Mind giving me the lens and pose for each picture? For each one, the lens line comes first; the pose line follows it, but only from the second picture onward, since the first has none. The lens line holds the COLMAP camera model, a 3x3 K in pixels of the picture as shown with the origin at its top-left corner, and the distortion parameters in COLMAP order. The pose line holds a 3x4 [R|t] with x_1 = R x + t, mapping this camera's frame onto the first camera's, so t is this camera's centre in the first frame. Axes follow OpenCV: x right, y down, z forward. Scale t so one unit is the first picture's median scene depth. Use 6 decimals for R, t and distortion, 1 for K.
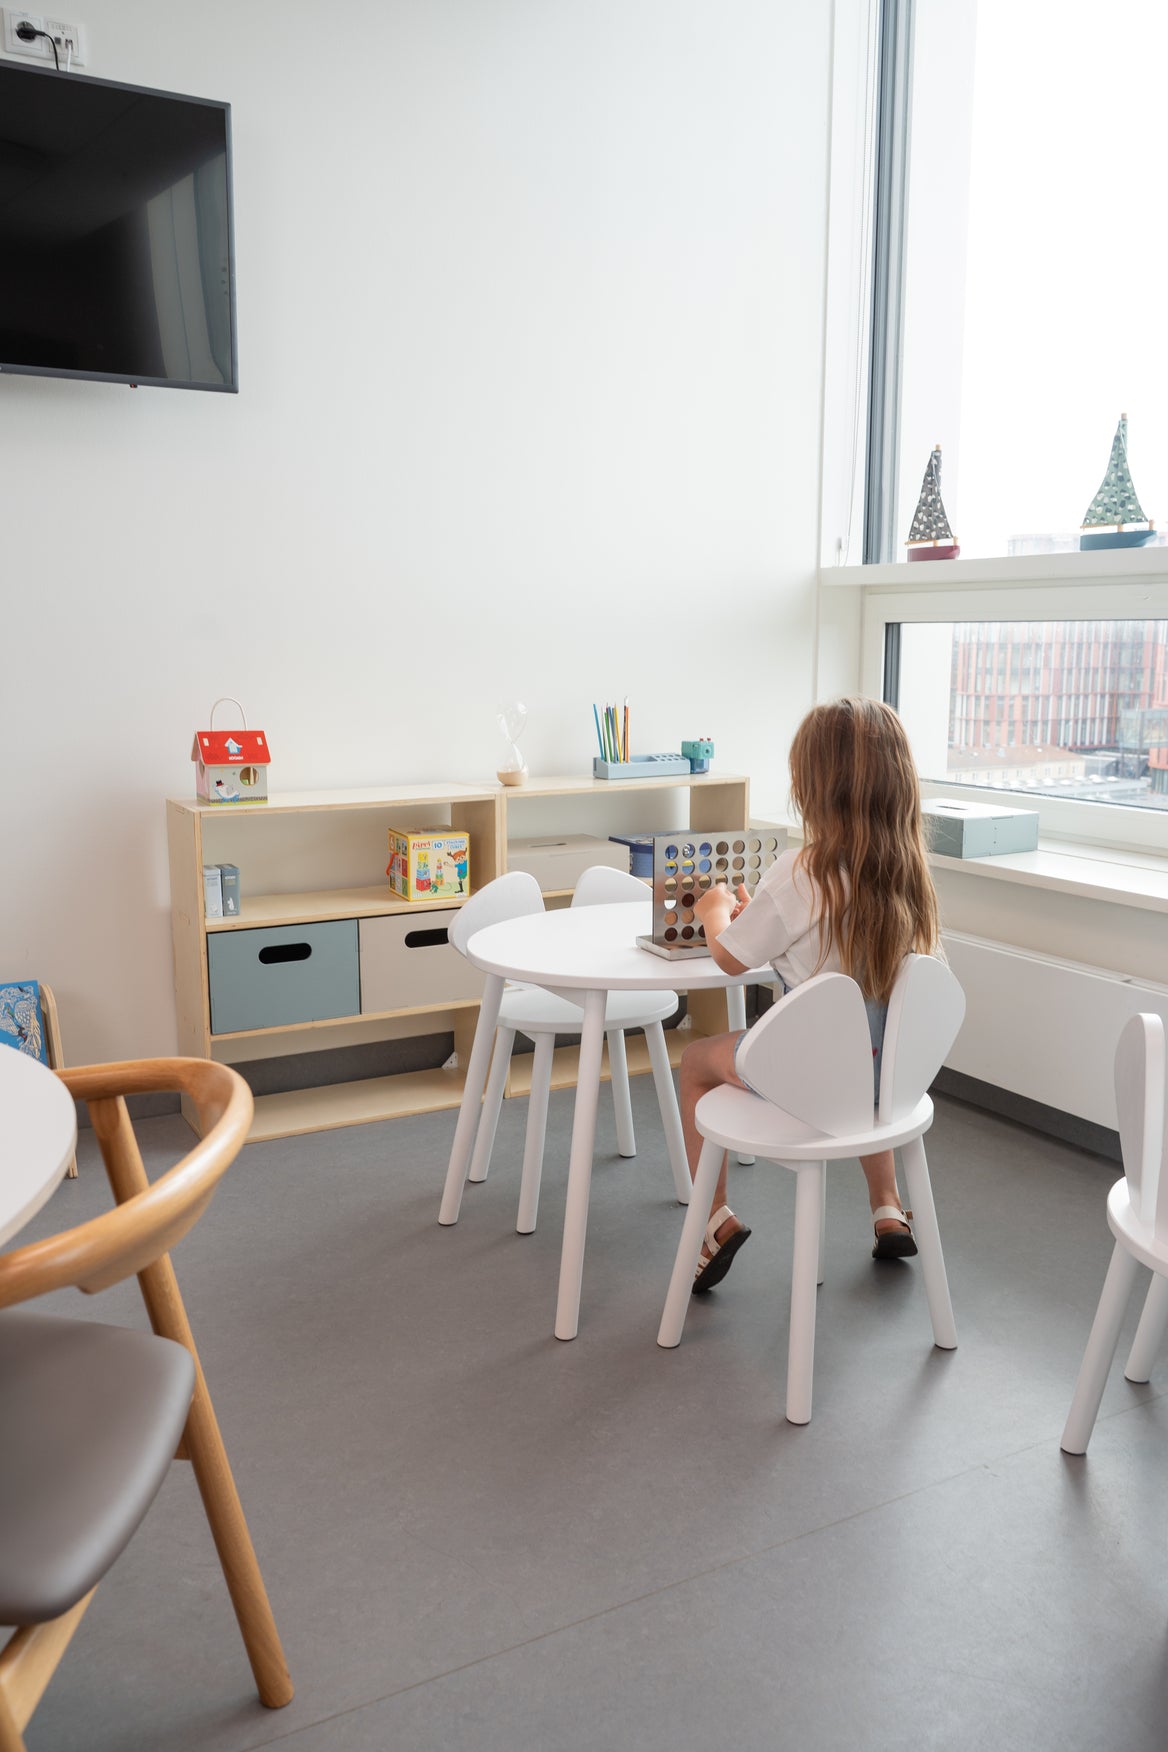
lens RADIAL K [[1445.2, 0, 584.0], [0, 1445.2, 876.0], [0, 0, 1]] dist [-0.006713, 0.008808]
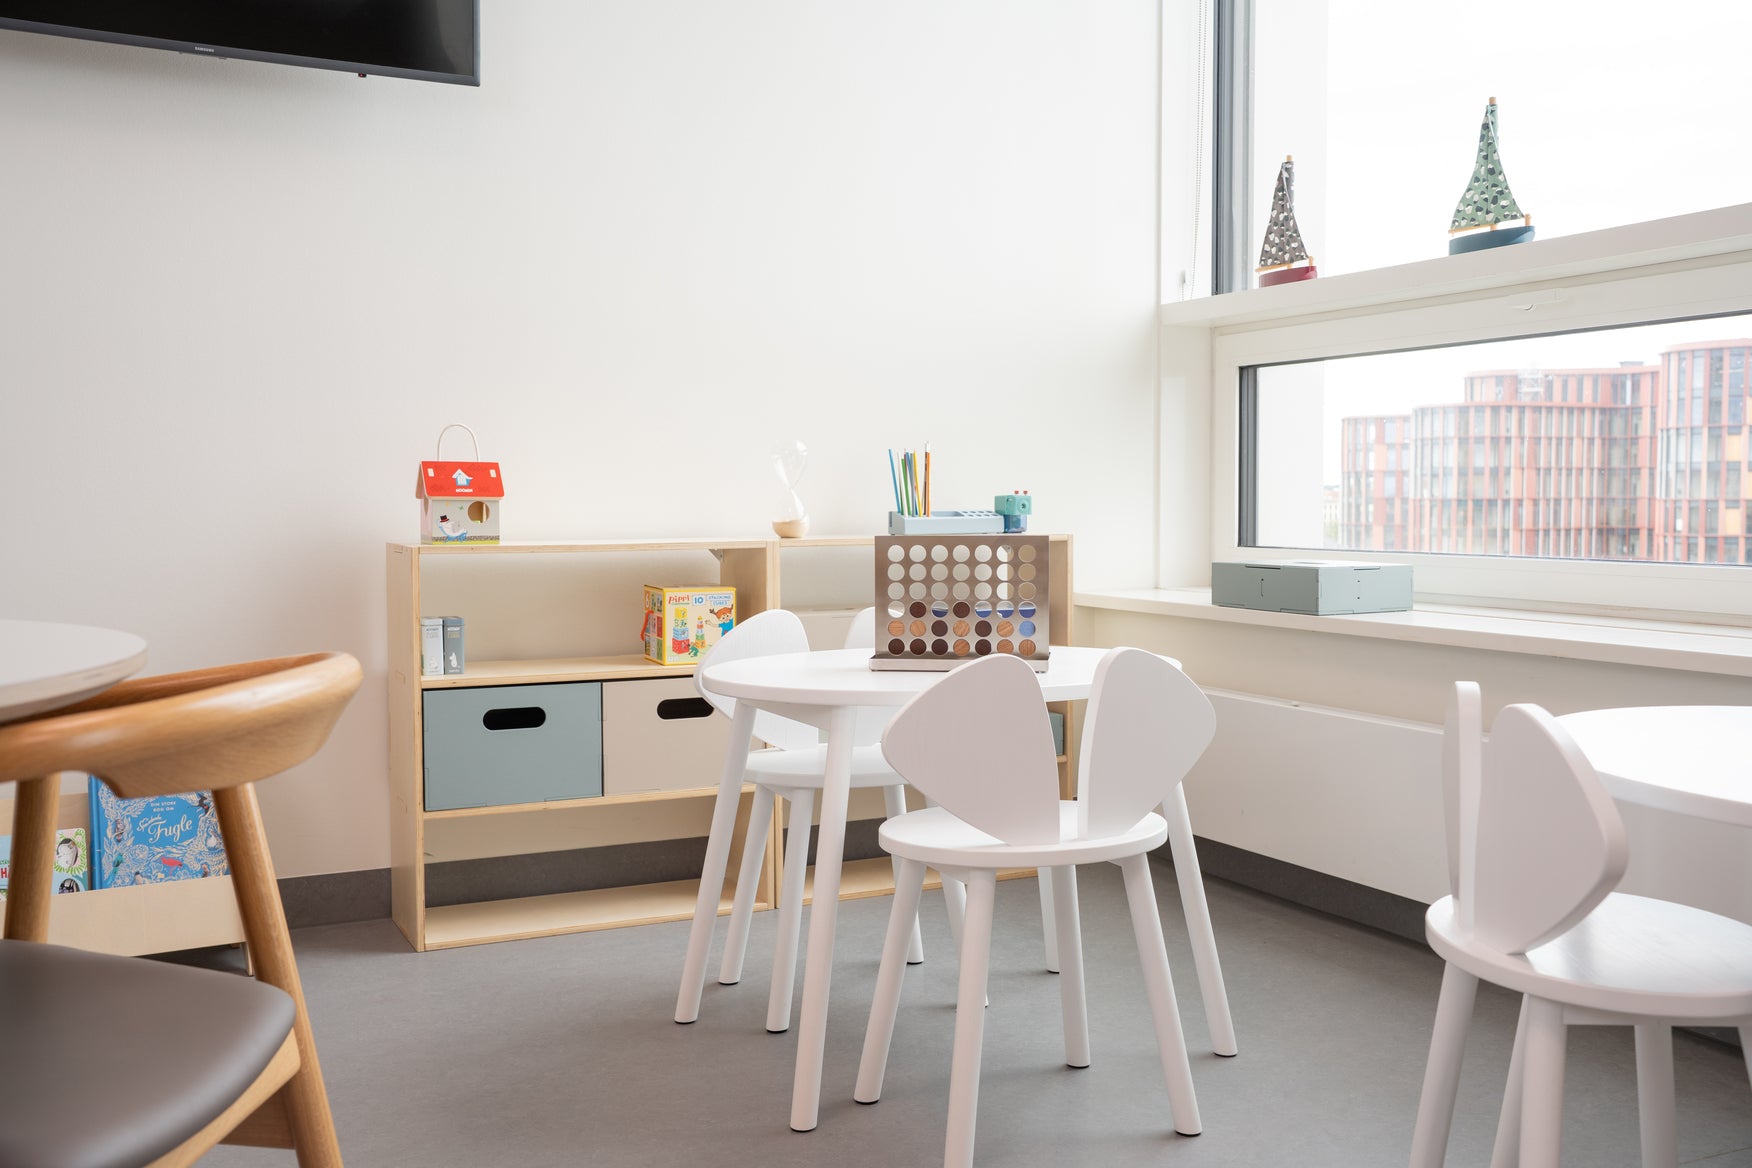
lens RADIAL K [[1739.2, 0, 869.9], [0, 1739.2, 571.0], [0, 0, 1]] dist [-0.017608, 0.135529]
pose [[0.998648, -0.000178, -0.051975, 0.053873], [-0.006215, 0.992410, -0.122814, 0.087633], [0.051602, 0.122971, 0.991068, -0.017725]]
